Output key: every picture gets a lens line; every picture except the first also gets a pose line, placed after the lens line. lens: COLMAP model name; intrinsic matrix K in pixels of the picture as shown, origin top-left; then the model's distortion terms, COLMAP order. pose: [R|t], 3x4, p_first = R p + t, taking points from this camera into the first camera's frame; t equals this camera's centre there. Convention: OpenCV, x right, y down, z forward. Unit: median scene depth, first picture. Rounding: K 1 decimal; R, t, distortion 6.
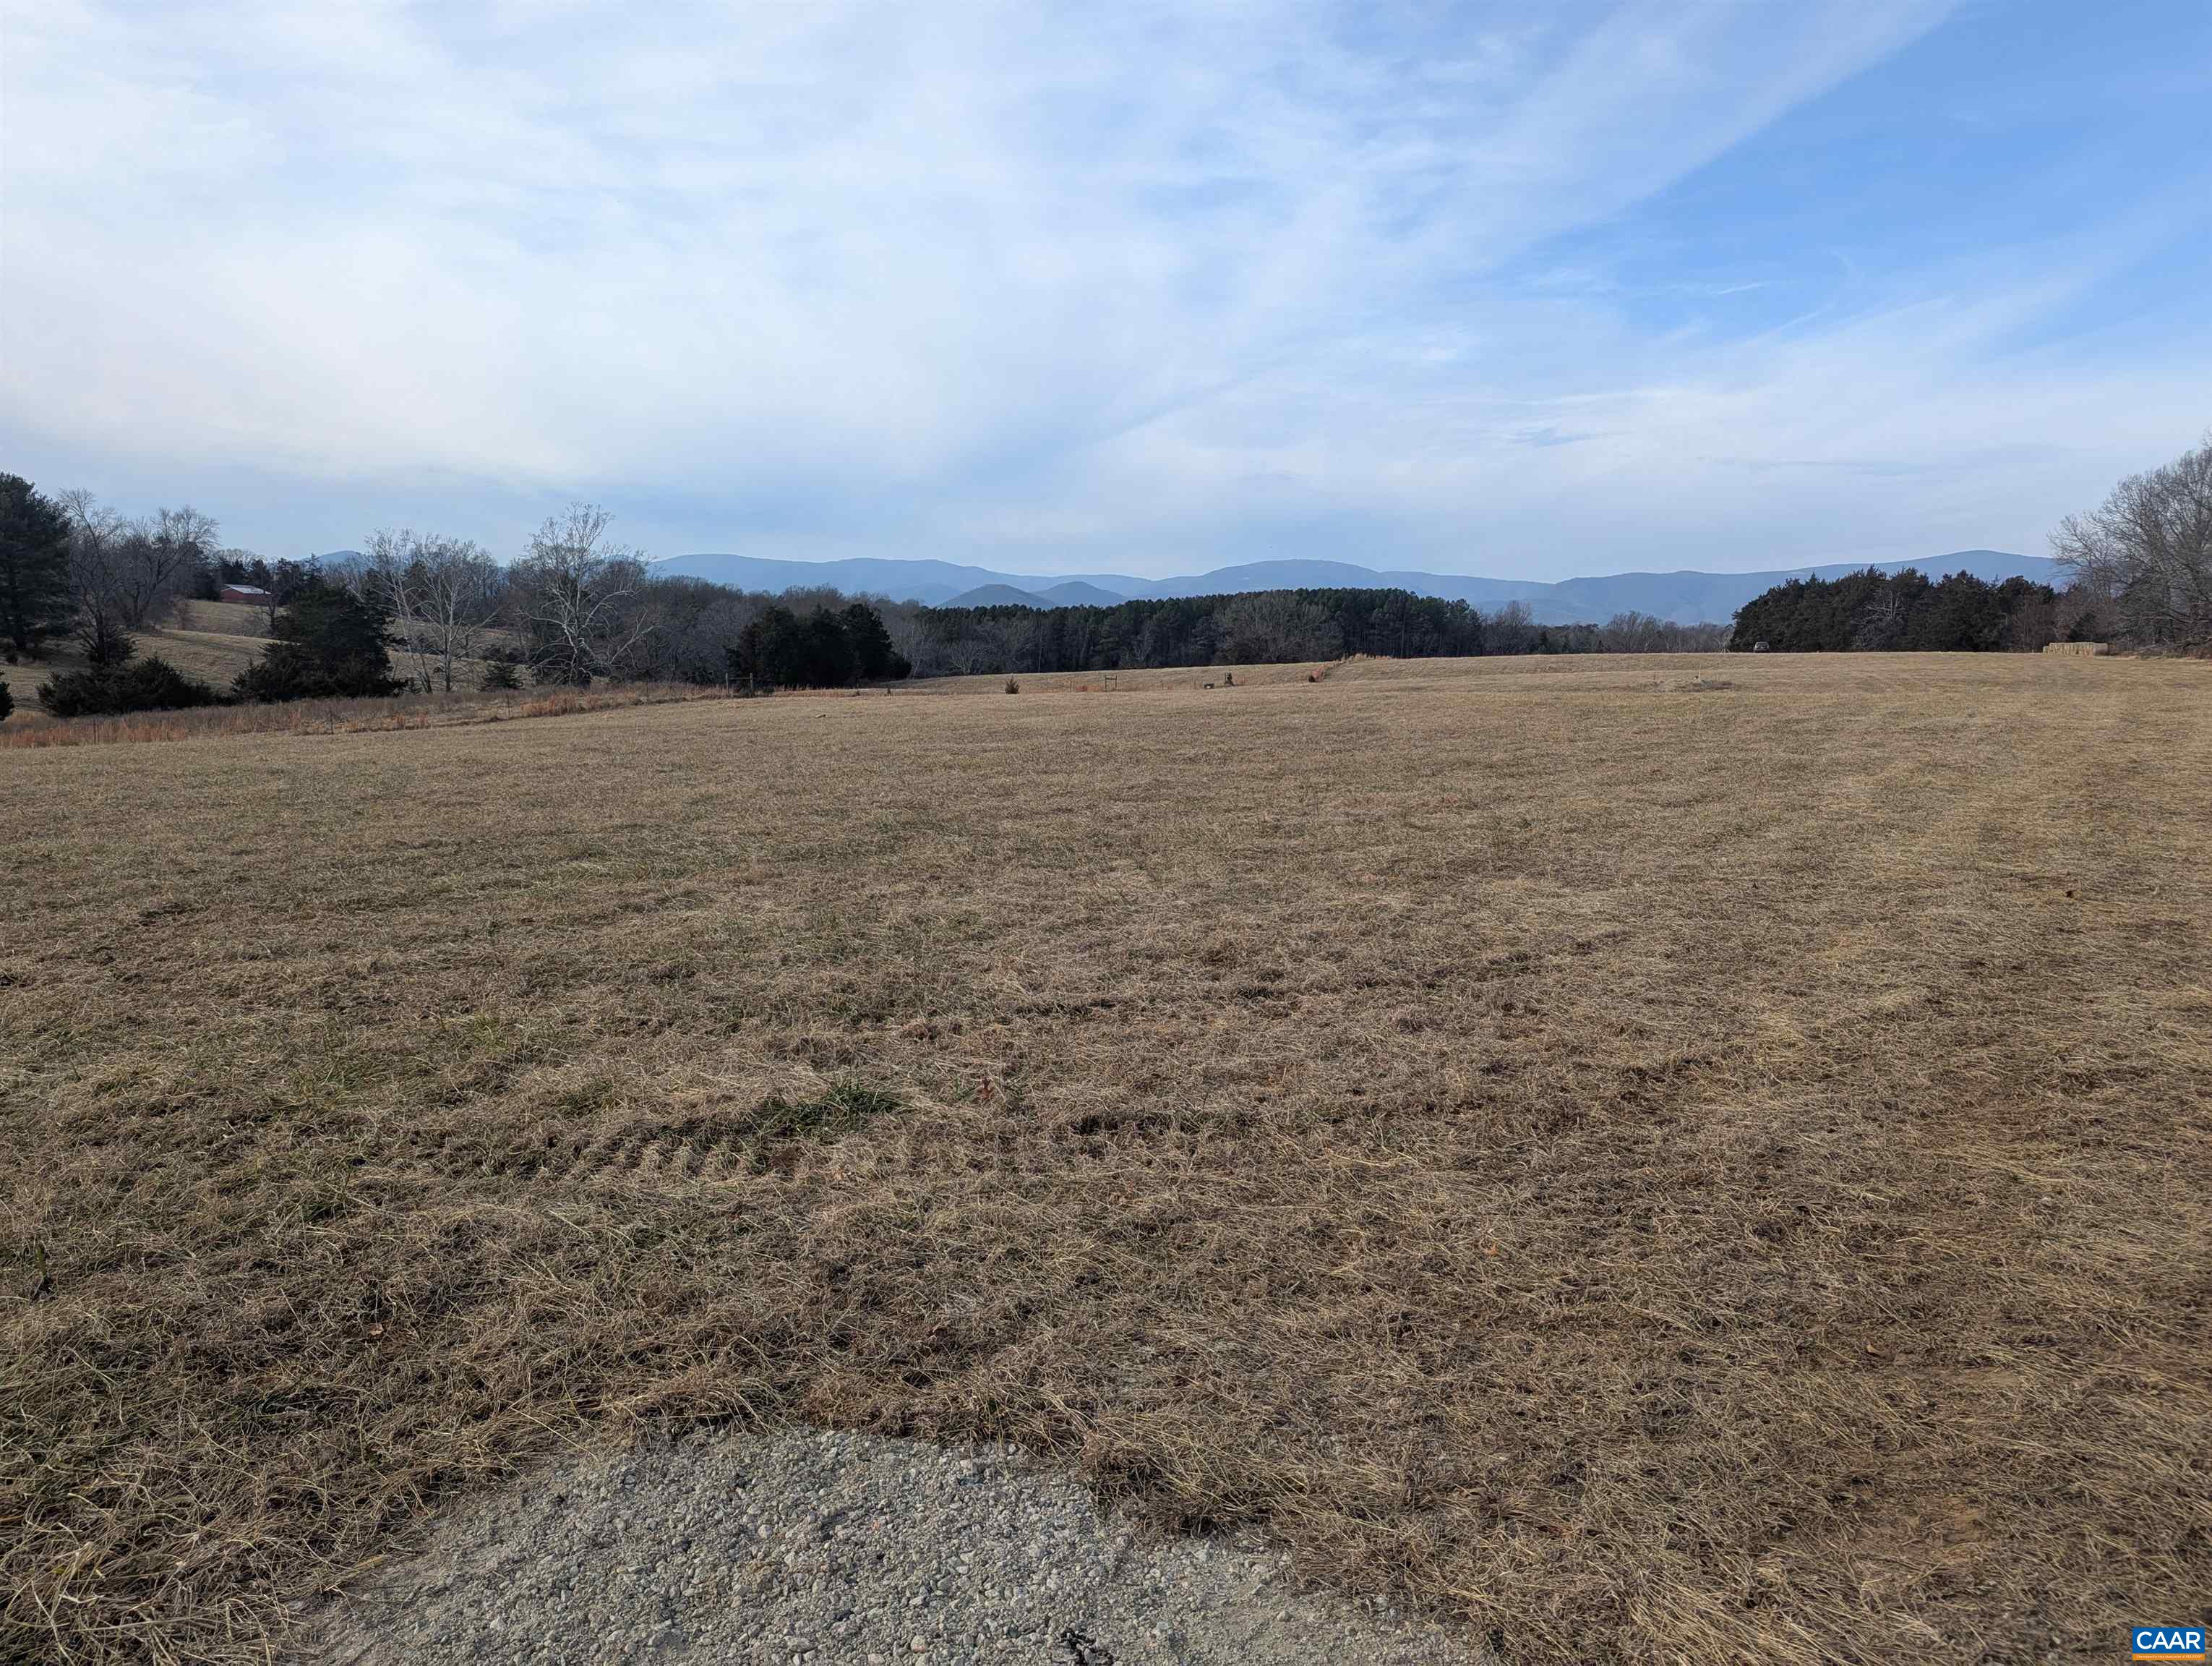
lens RADIAL K [[1561.5, 0, 1105.2], [0, 1561.5, 822.8], [0, 0, 1]] dist [0.066660, -0.066386]
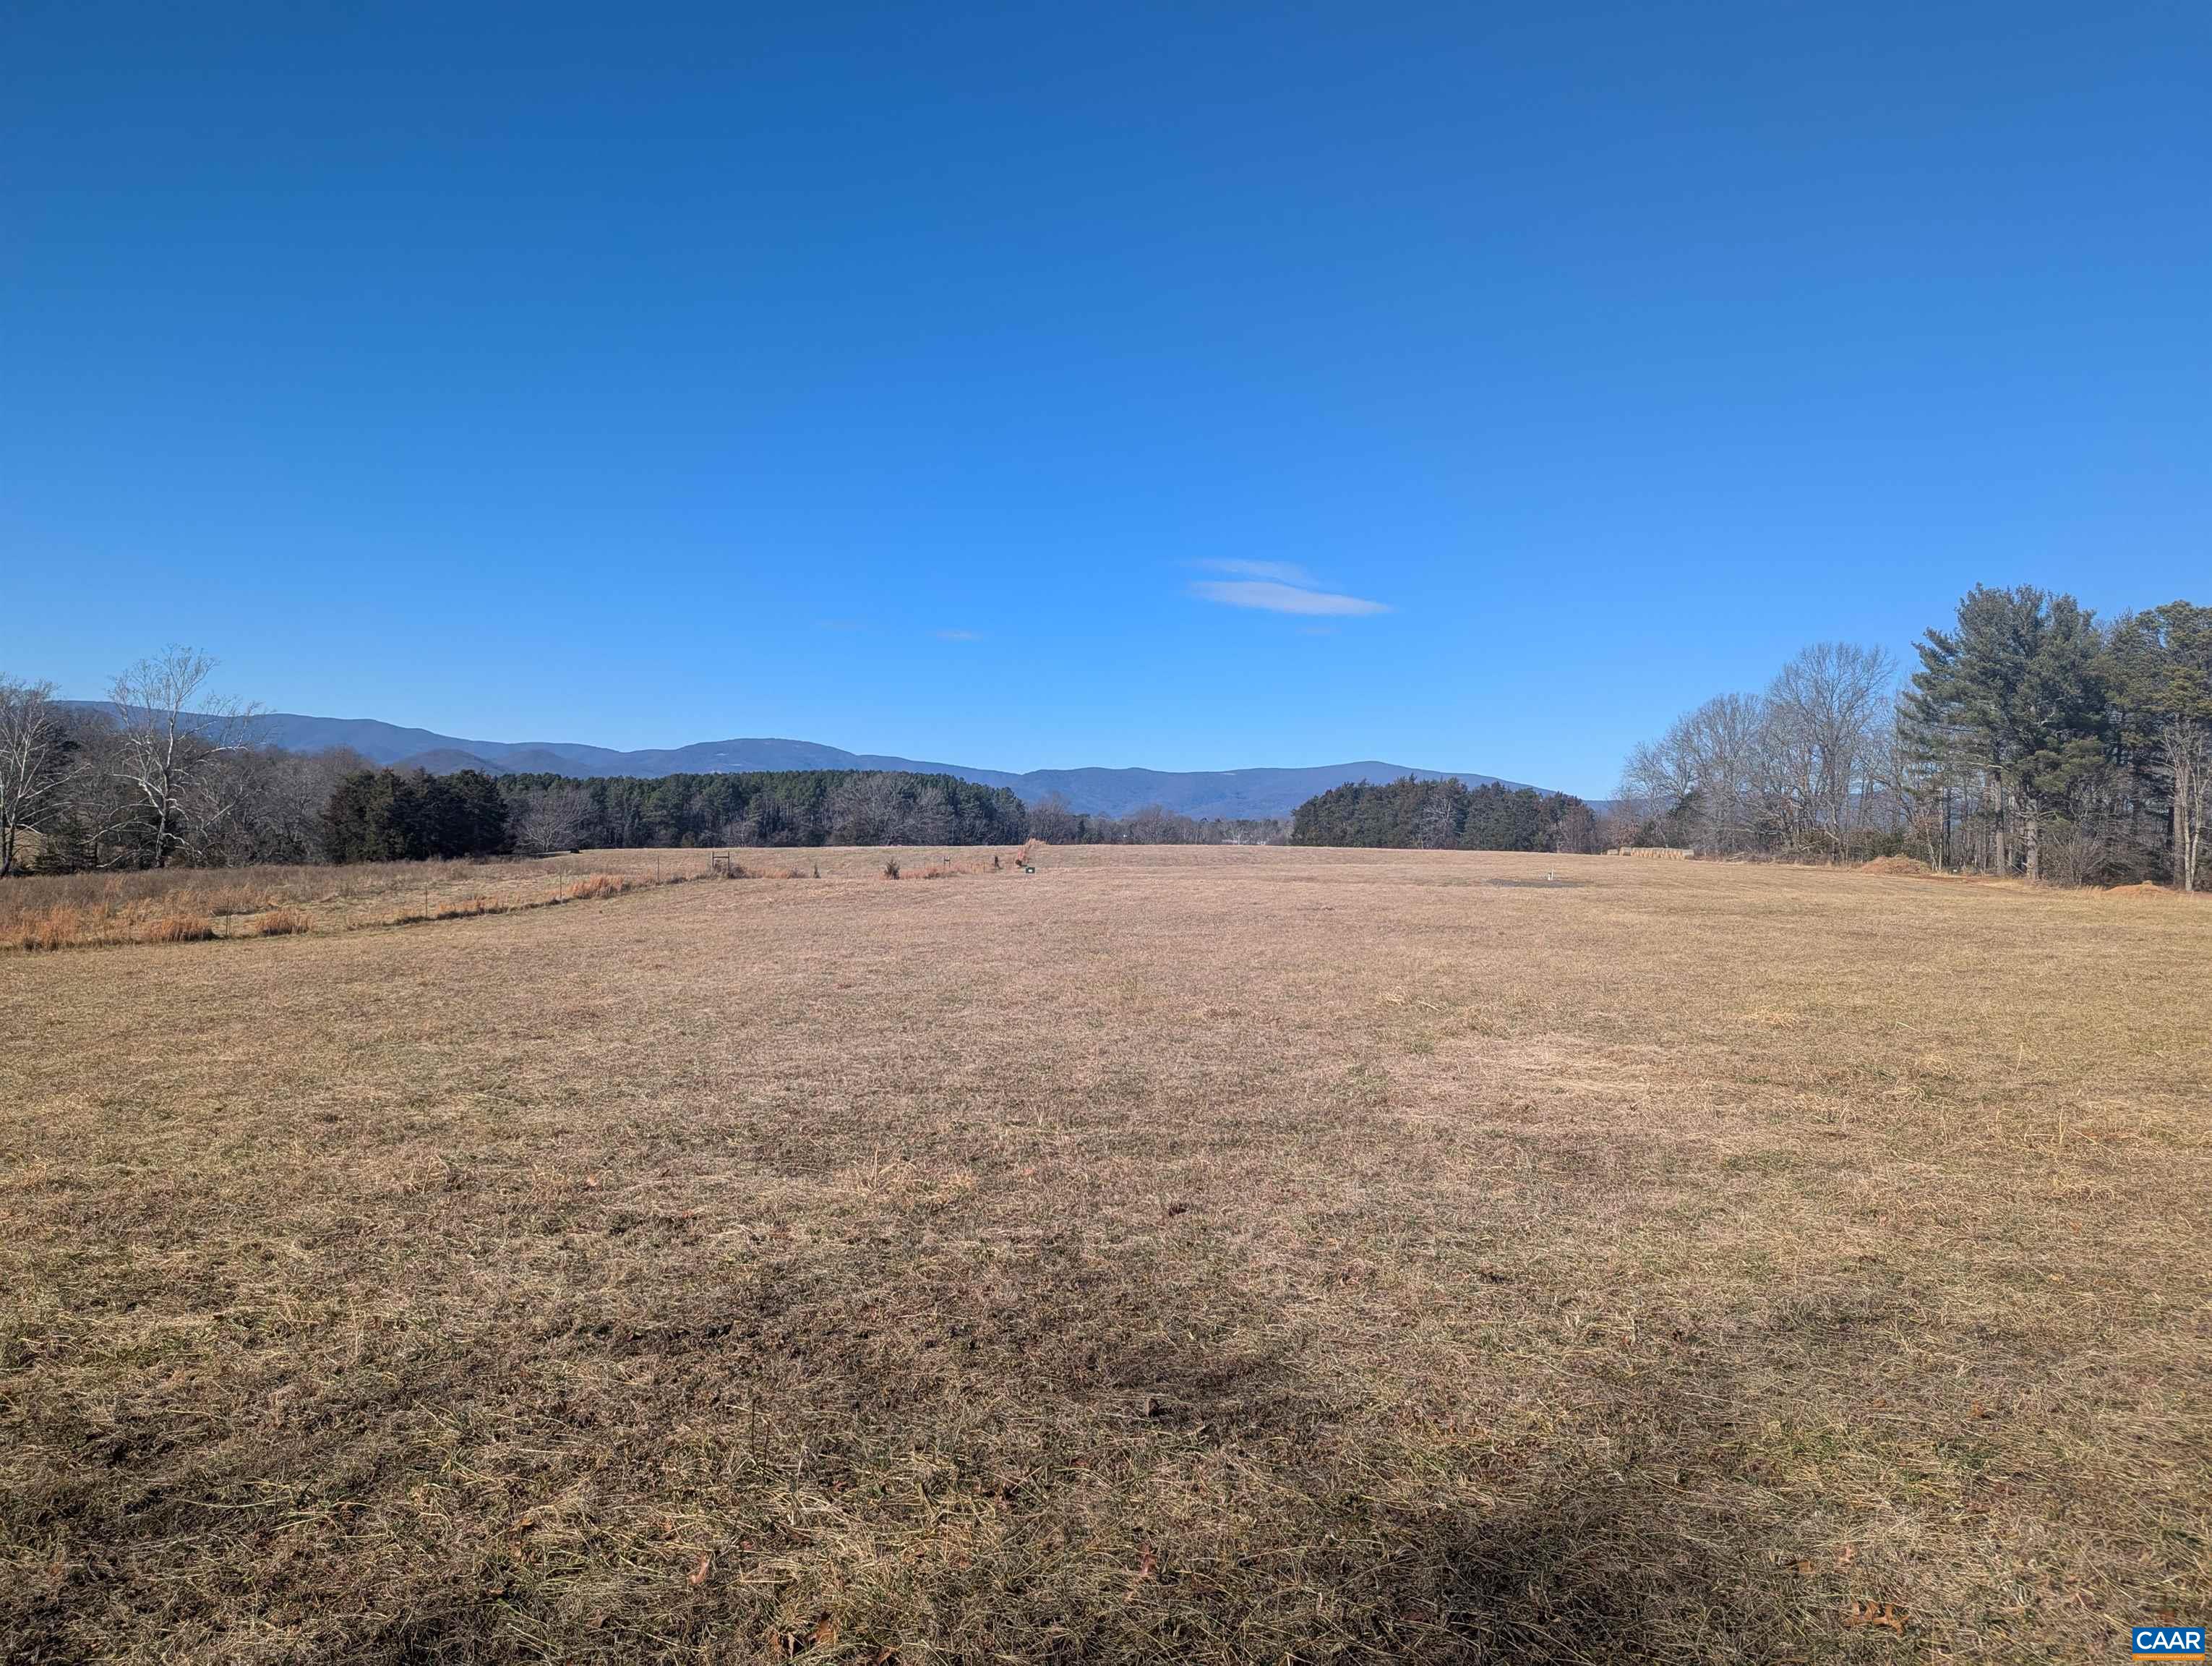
lens RADIAL K [[1561.5, 0, 1103.2], [0, 1561.5, 849.3], [0, 0, 1]] dist [0.066660, -0.066386]
pose [[0.946754, 0.024132, 0.321052, -0.086382], [0.007396, 0.995294, -0.096620, -0.001220], [-0.321873, 0.093850, 0.942120, 0.013817]]
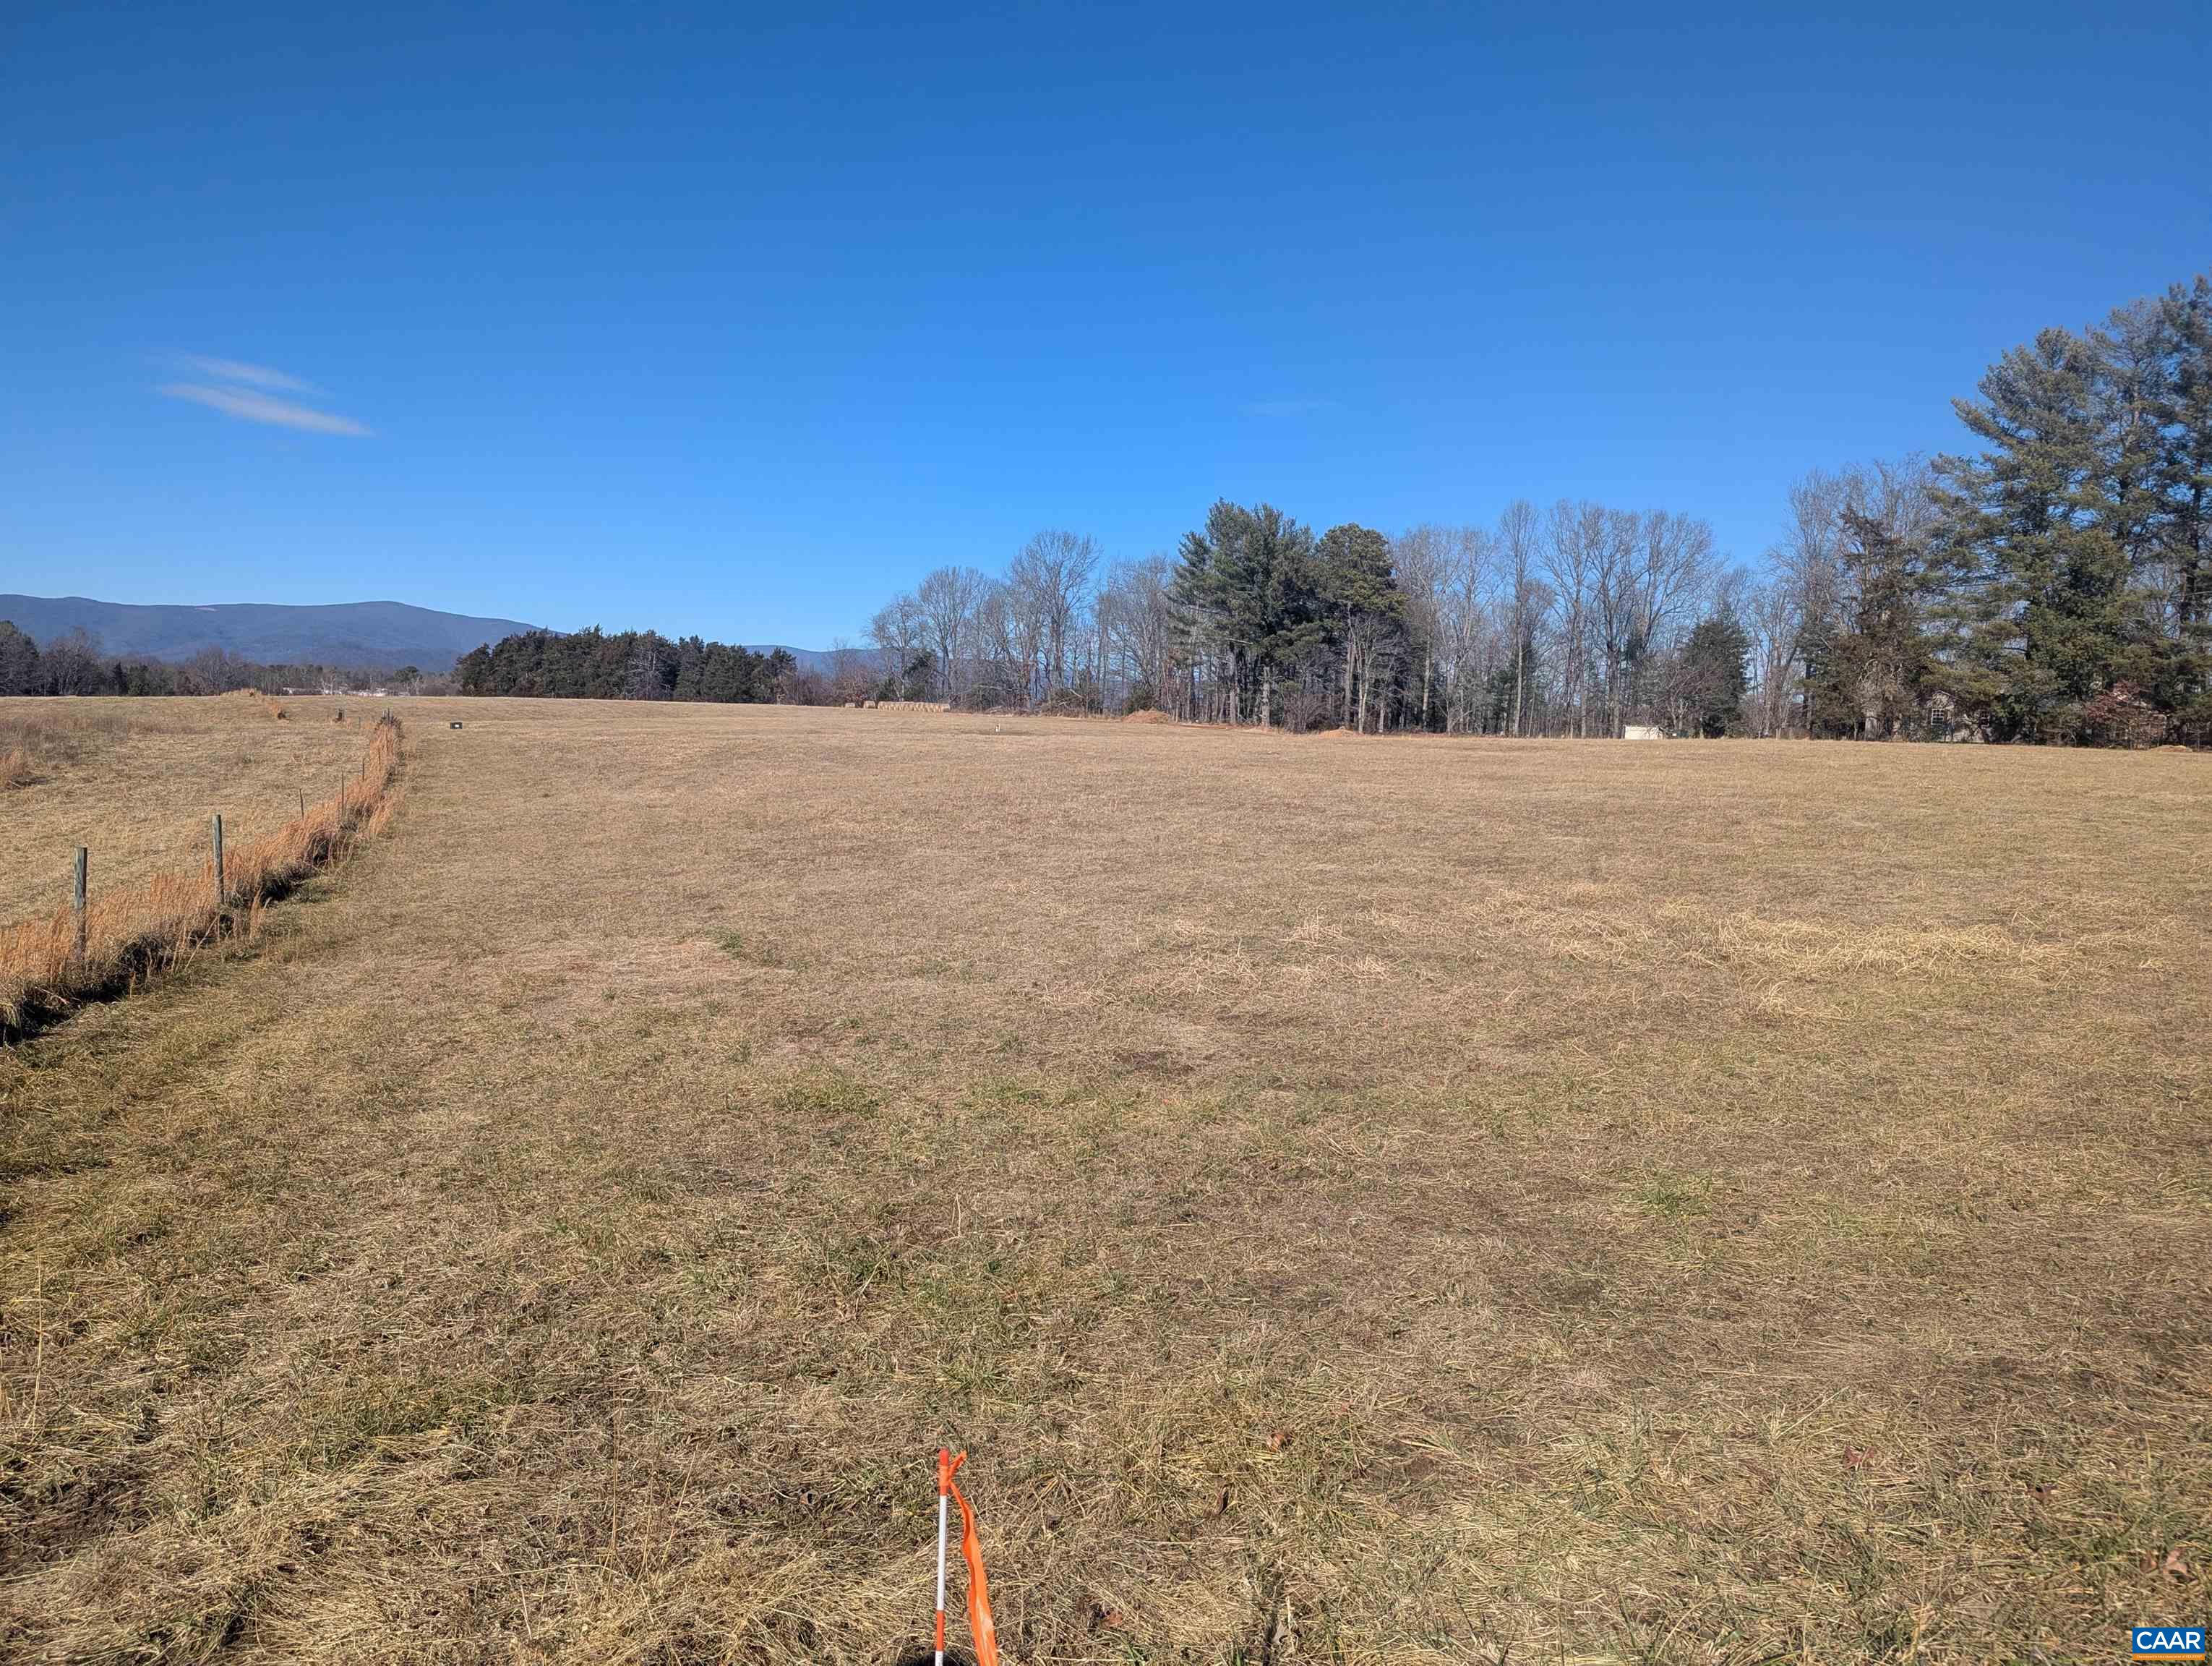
lens RADIAL K [[1561.5, 0, 1109.3], [0, 1561.5, 831.8], [0, 0, 1]] dist [0.066660, -0.066386]
pose [[0.604412, -0.040297, 0.795652, -0.192157], [0.058108, 0.998290, 0.006418, -0.001243], [-0.794550, 0.042355, 0.605720, 0.035635]]
